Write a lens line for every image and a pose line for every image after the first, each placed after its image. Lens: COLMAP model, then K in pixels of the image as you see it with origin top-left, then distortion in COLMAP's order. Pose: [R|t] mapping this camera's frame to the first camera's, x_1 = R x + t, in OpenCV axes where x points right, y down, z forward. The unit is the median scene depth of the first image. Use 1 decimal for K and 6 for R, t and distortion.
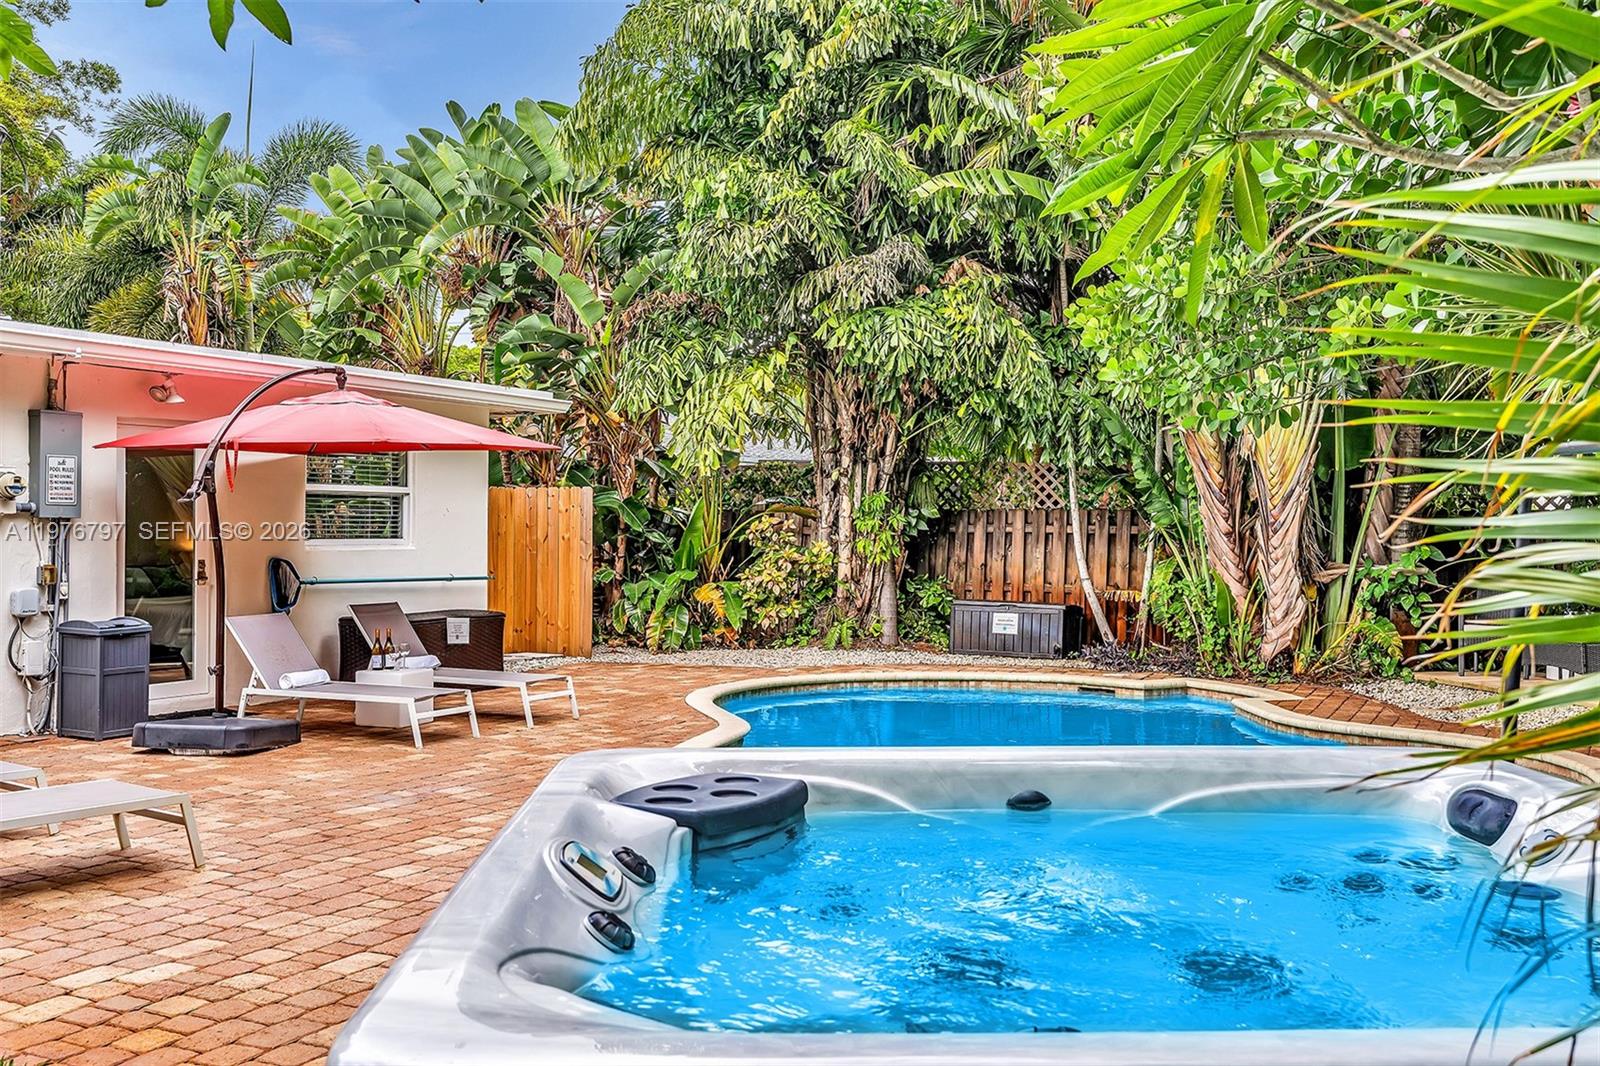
lens RADIAL K [[1585.7, 0, 799.9], [0, 1585.7, 533.2], [0, 0, 1]] dist [-0.002150, 0.000000]
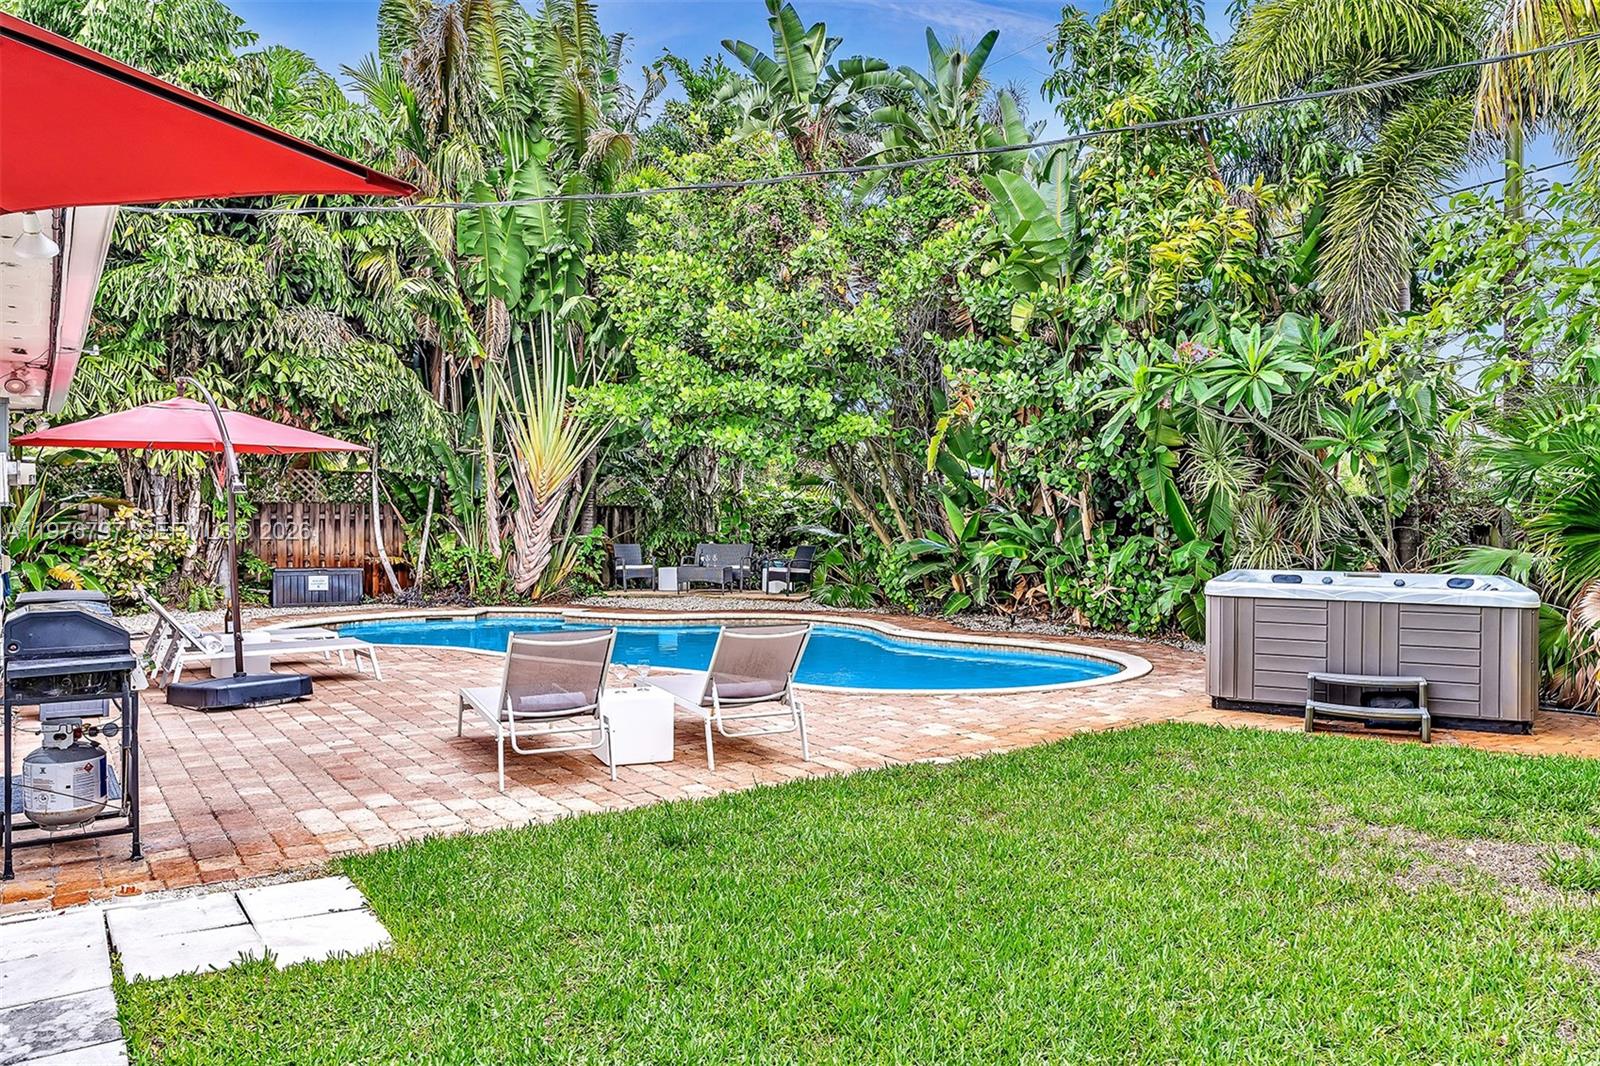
lens RADIAL K [[1122.1, 0, 798.3], [0, 1122.1, 534.4], [0, 0, 1]] dist [0.003878, -0.000679]
pose [[0.462433, -0.016669, 0.886497, -0.629437], [0.005922, 0.999859, 0.015711, 0.000161], [-0.886634, -0.002015, 0.462467, 0.173206]]
